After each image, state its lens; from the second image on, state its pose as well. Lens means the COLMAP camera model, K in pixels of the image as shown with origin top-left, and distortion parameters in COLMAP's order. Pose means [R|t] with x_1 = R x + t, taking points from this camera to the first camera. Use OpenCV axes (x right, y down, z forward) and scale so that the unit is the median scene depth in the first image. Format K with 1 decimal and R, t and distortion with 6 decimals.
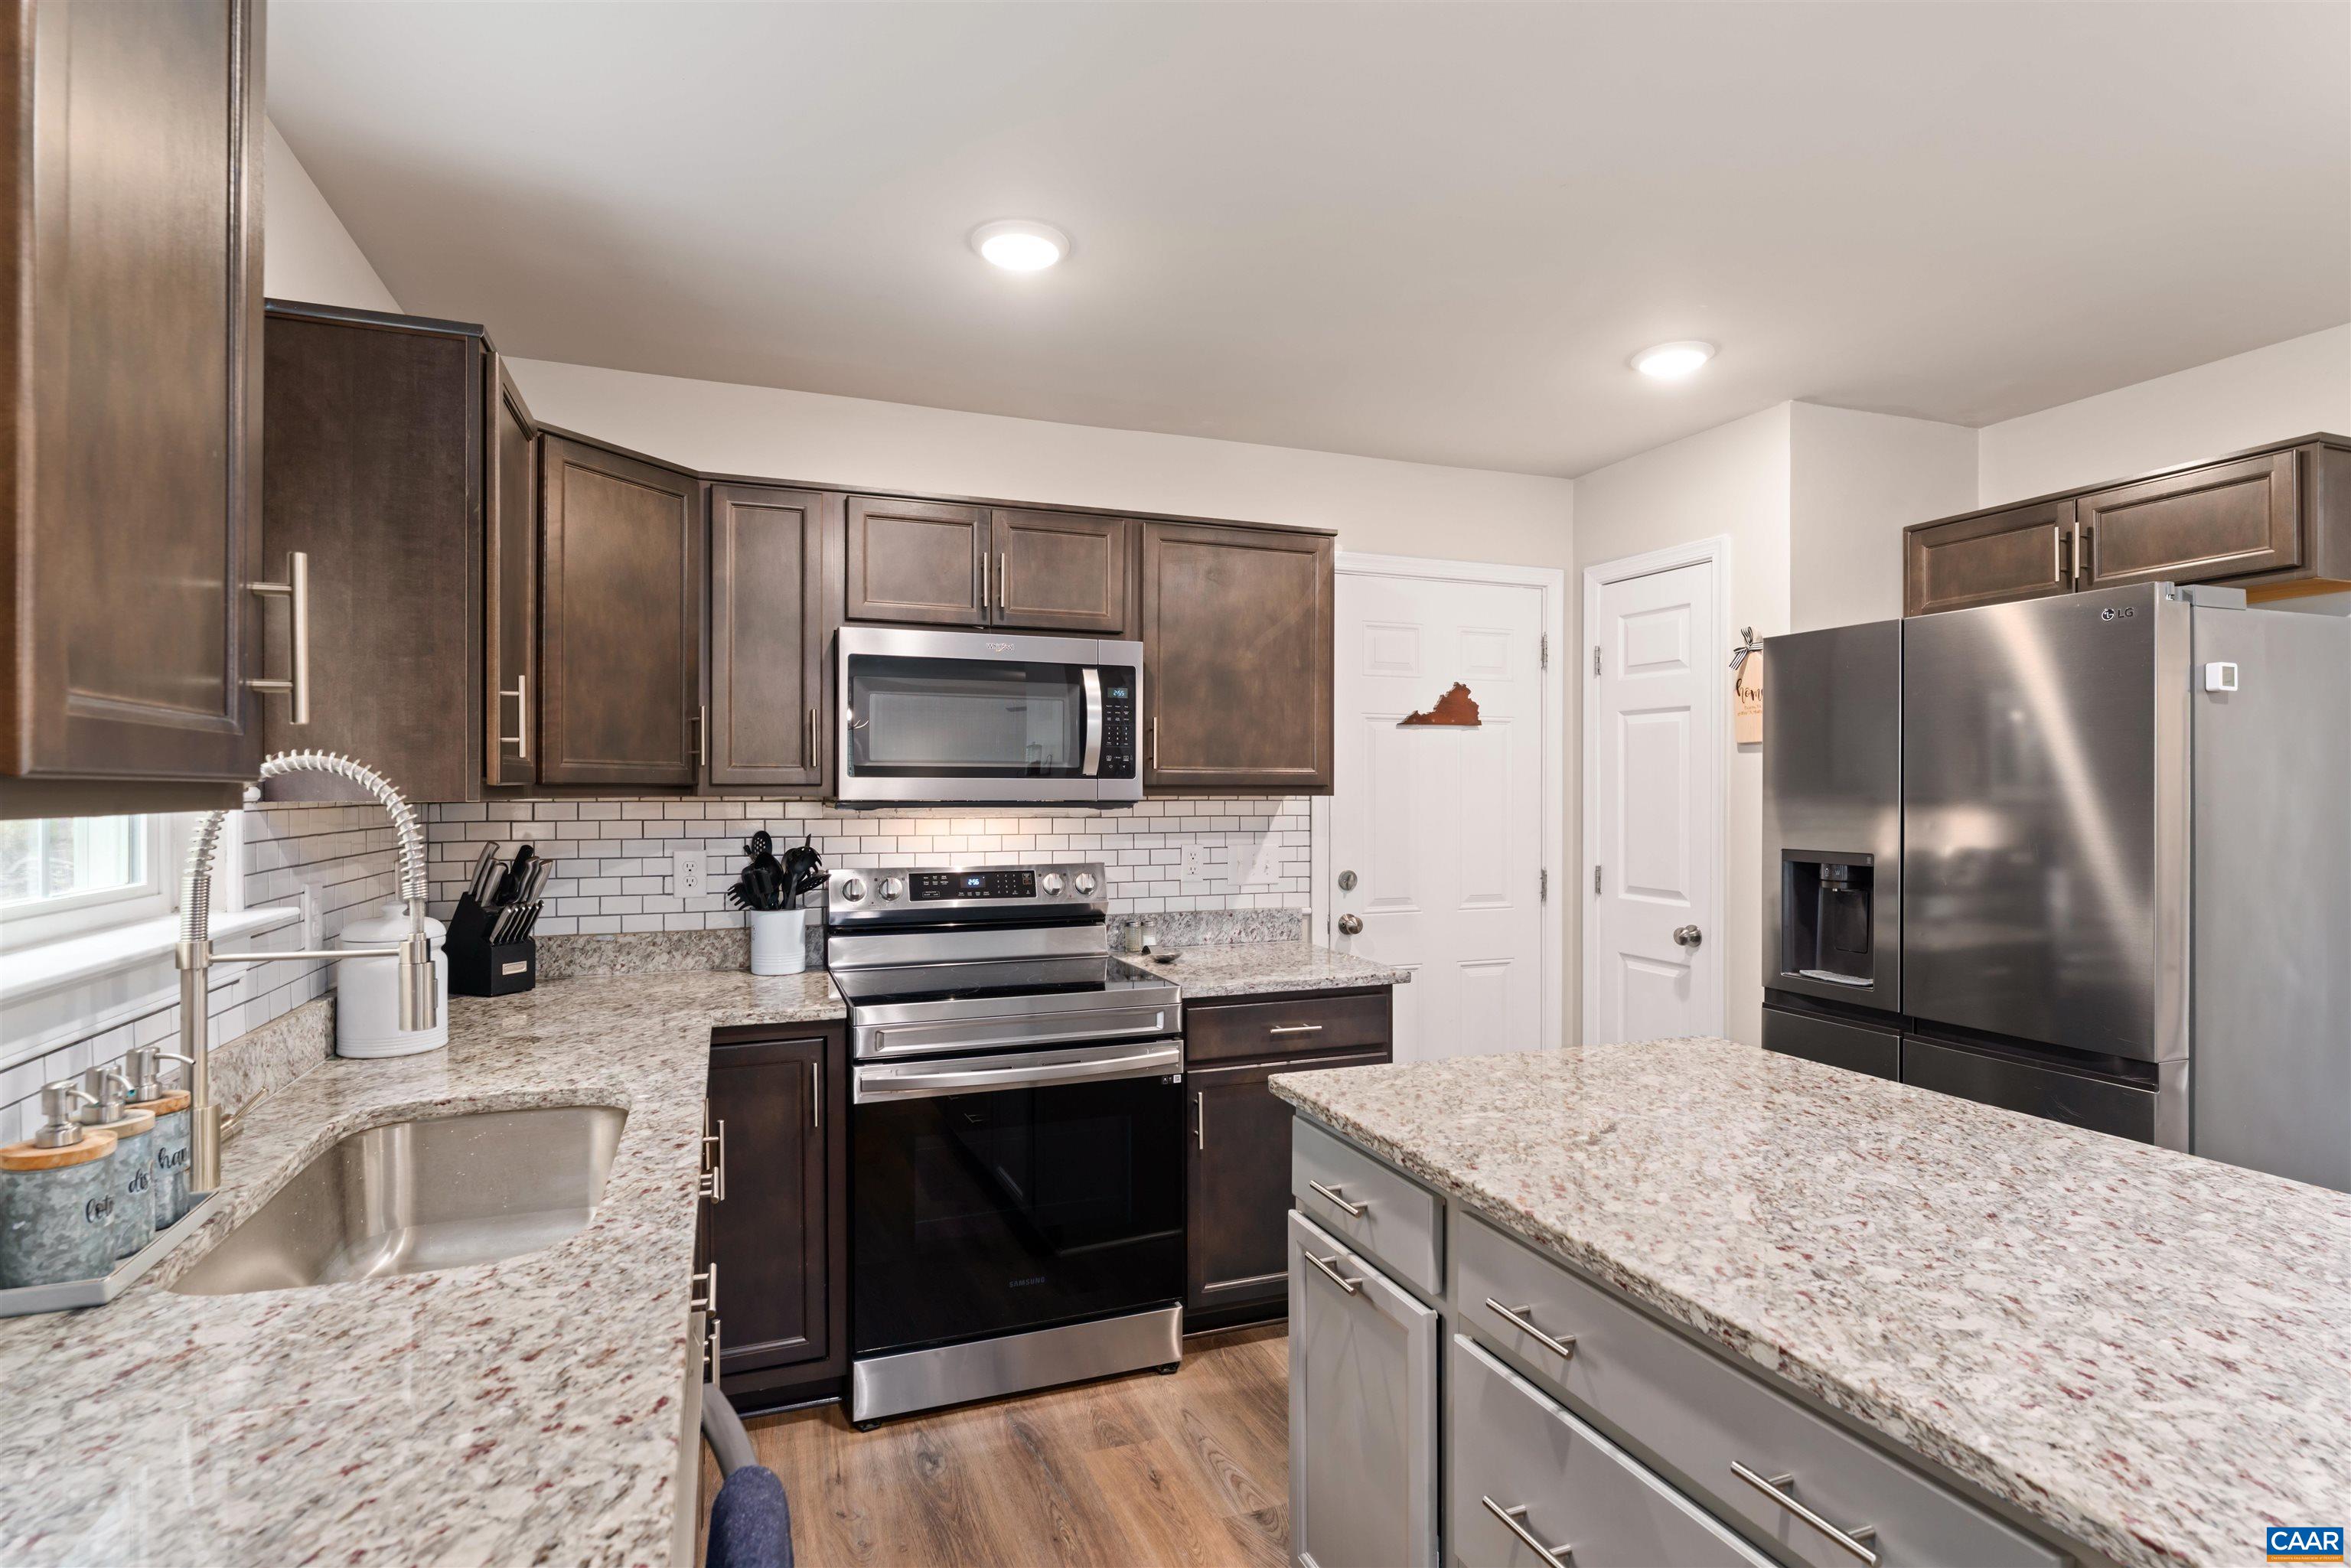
lens RADIAL K [[1132.9, 0, 1175.6], [0, 1132.9, 785.8], [0, 0, 1]] dist [0.003479, 0.000141]
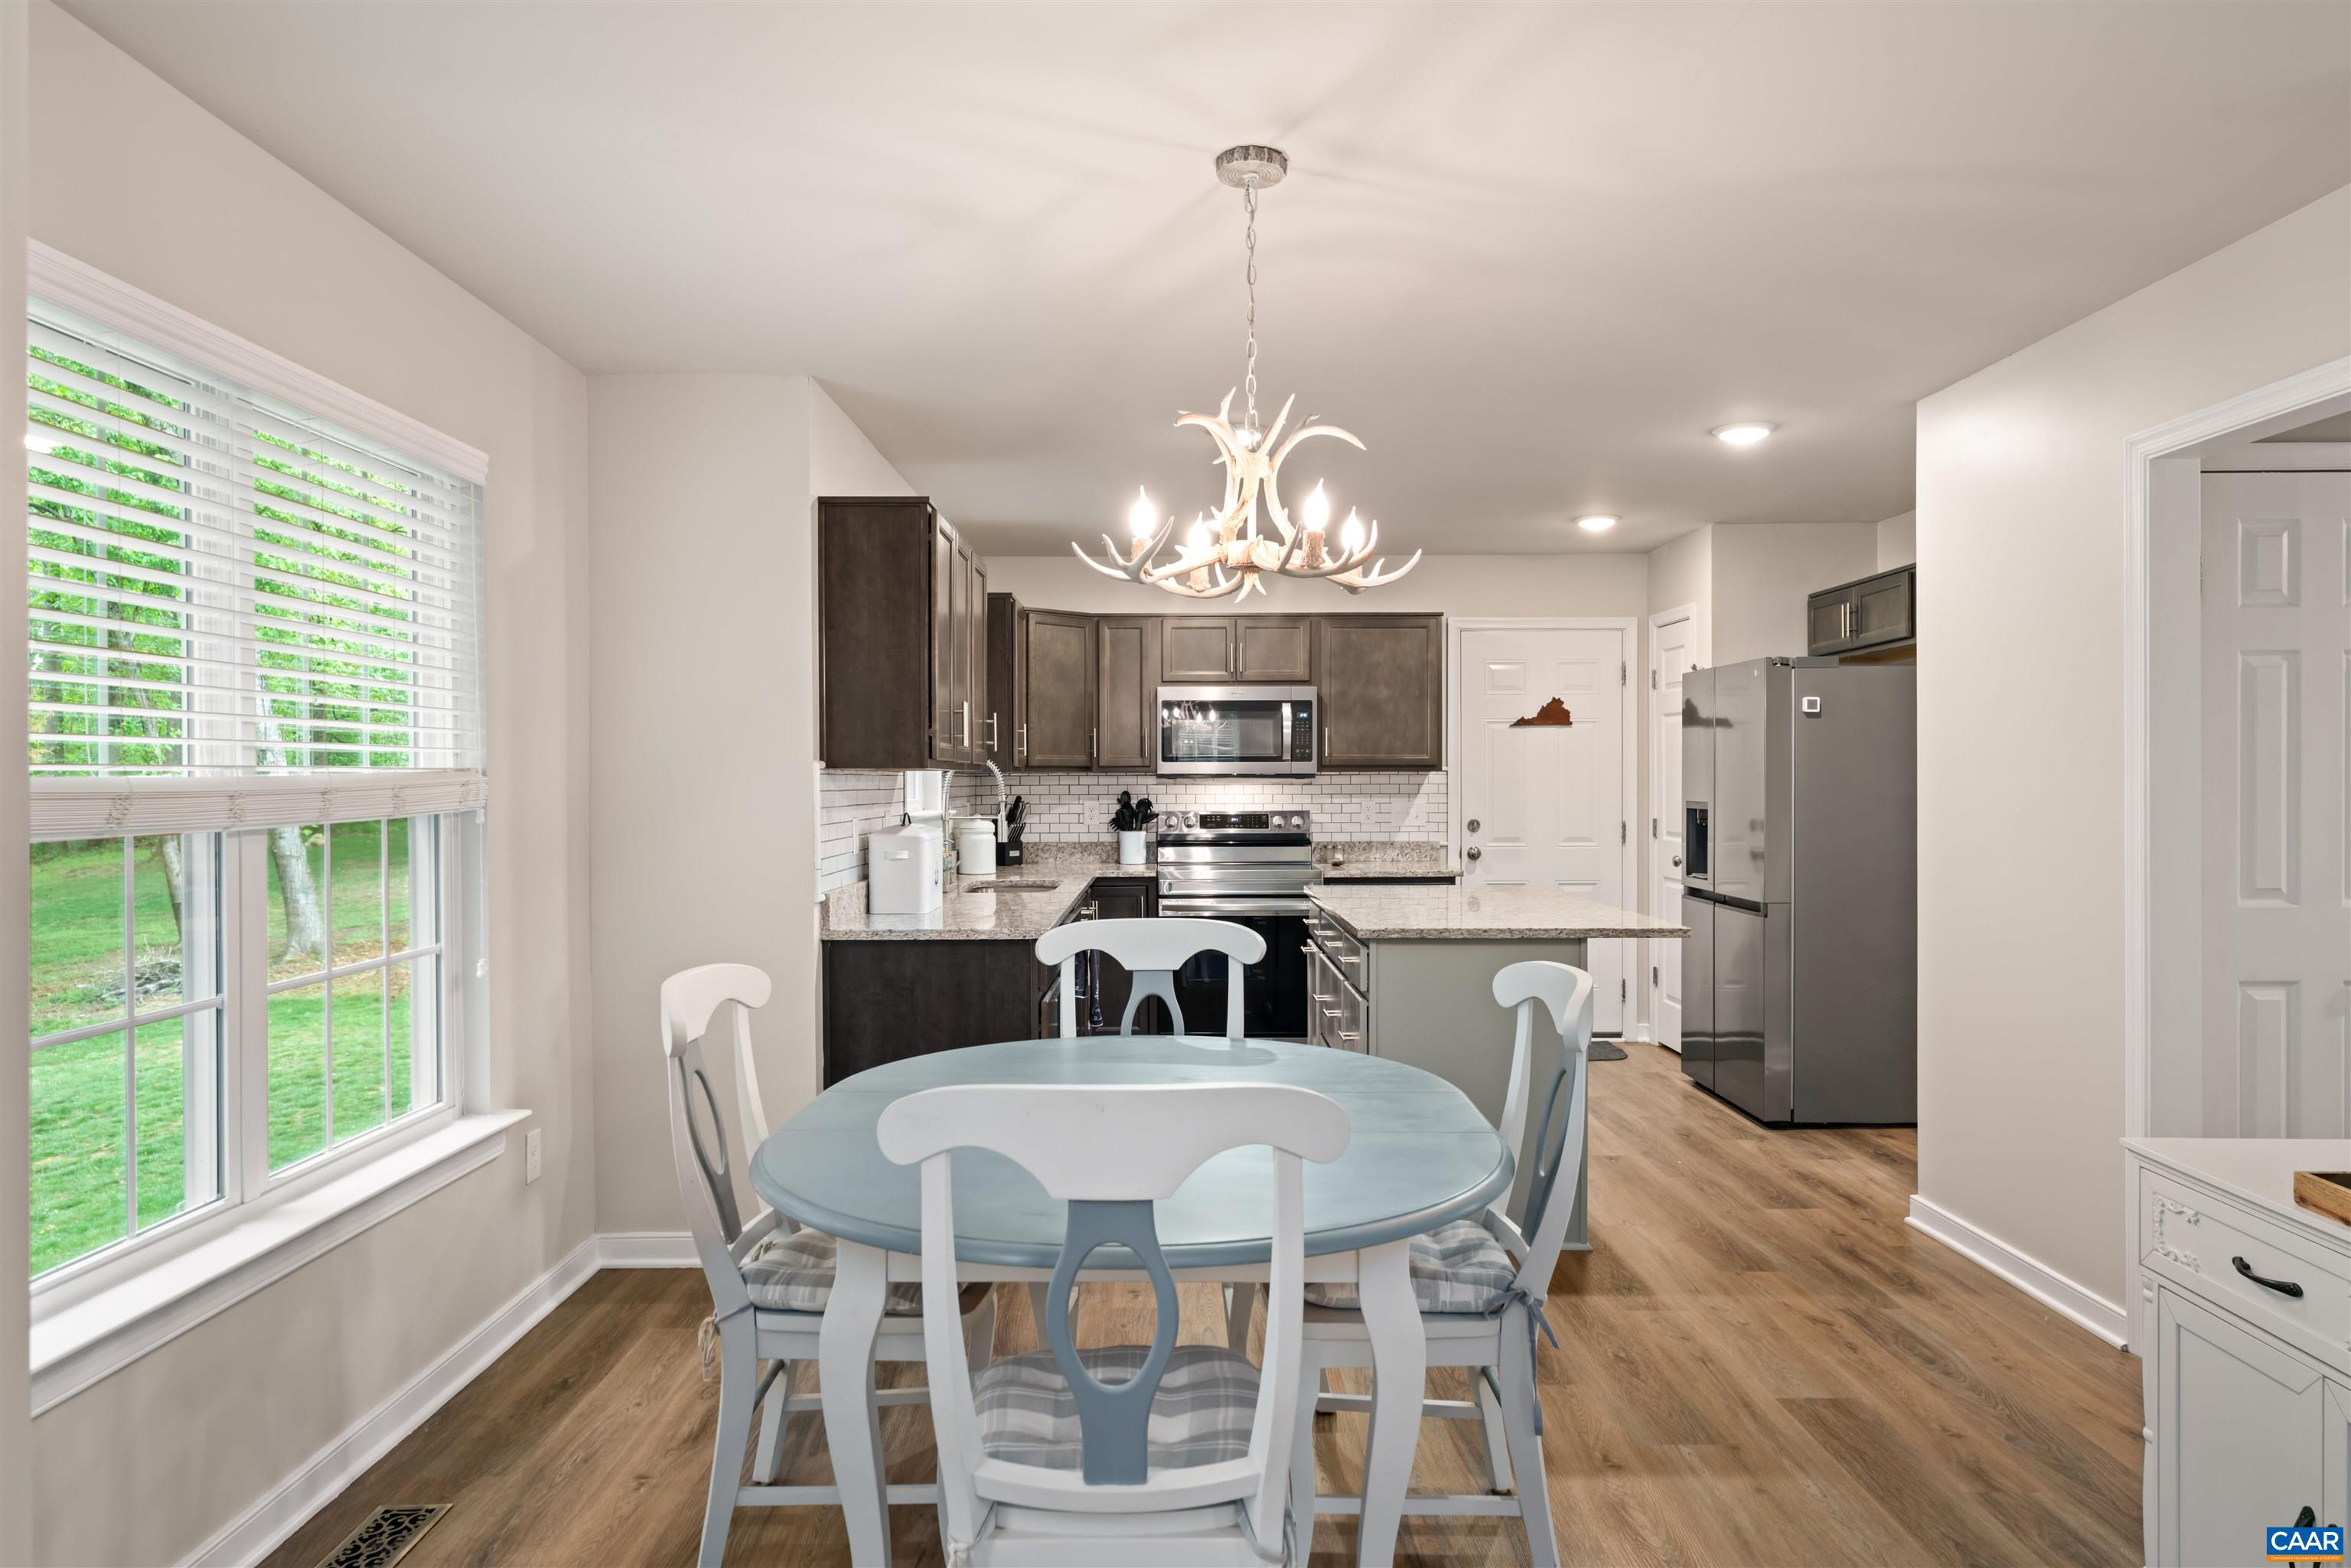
lens RADIAL K [[1423.1, 0, 1175.0], [0, 1423.1, 784.9], [0, 0, 1]] dist [-0.002876, -0.000159]
pose [[0.933439, -0.003769, -0.358717, 0.569466], [0.005448, 0.999978, 0.003669, 0.020919], [0.358696, -0.005379, 0.933439, -1.201235]]
